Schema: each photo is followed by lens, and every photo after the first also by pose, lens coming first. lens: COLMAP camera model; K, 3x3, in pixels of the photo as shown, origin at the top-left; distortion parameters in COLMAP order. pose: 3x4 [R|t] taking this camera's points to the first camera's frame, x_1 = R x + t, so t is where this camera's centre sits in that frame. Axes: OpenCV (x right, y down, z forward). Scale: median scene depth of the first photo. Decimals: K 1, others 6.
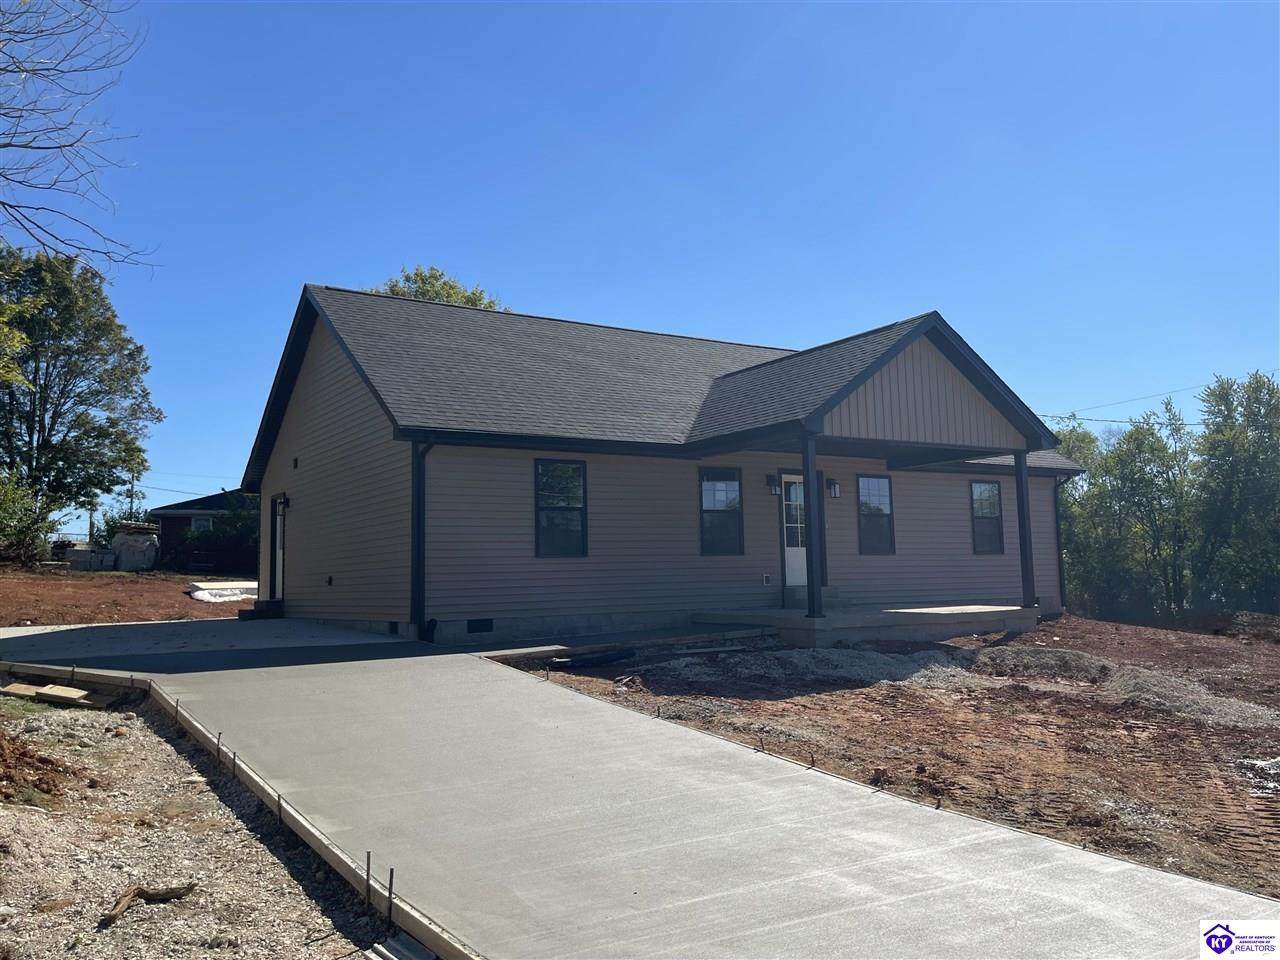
lens RADIAL K [[998.5, 0, 640.0], [0, 998.5, 480.0], [0, 0, 1]] dist [0.003366, 0.000333]
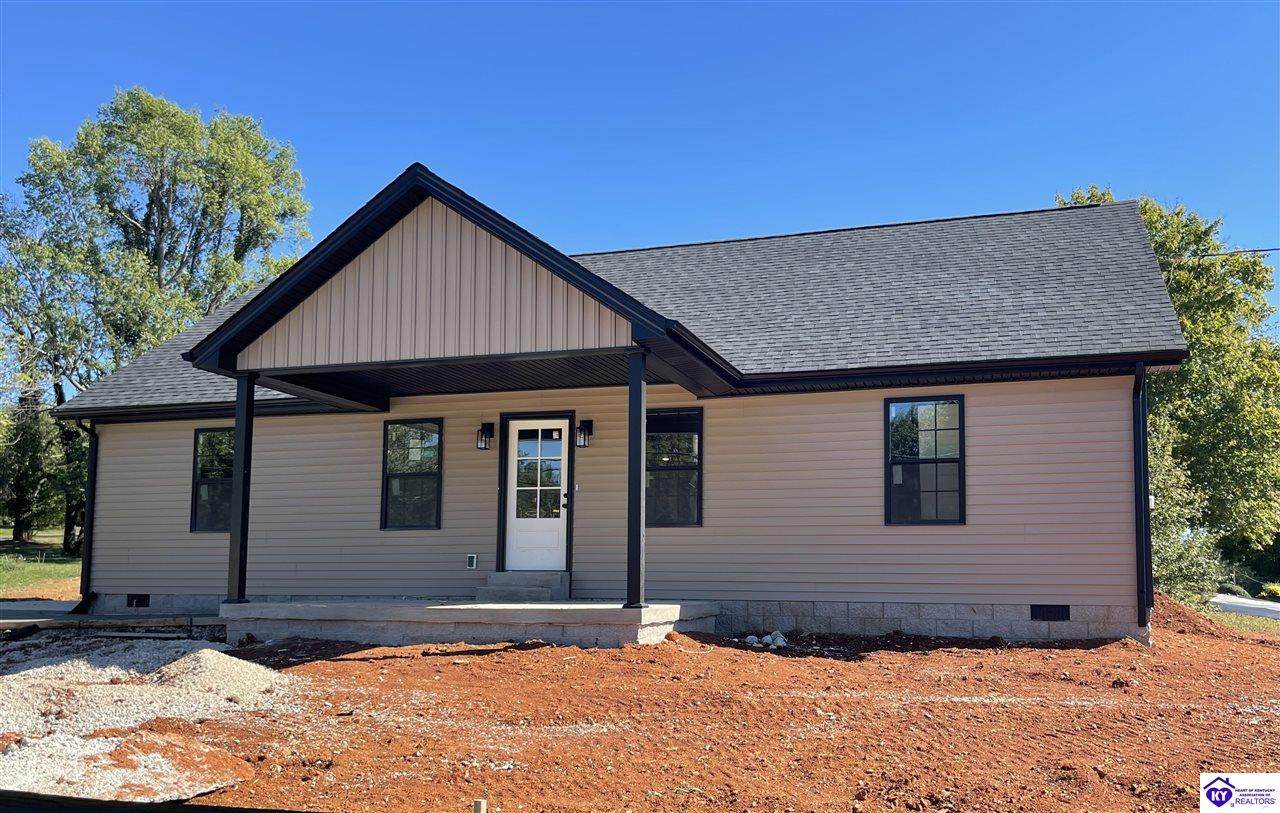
lens RADIAL K [[1157.8, 0, 640.0], [0, 1157.8, 406.5], [0, 0, 1]] dist [-0.012996, -0.005500]
pose [[0.636791, -0.077311, -0.767151, 0.877926], [0.060807, 0.996897, -0.049990, 0.033519], [0.768635, -0.014815, 0.639516, 0.514937]]
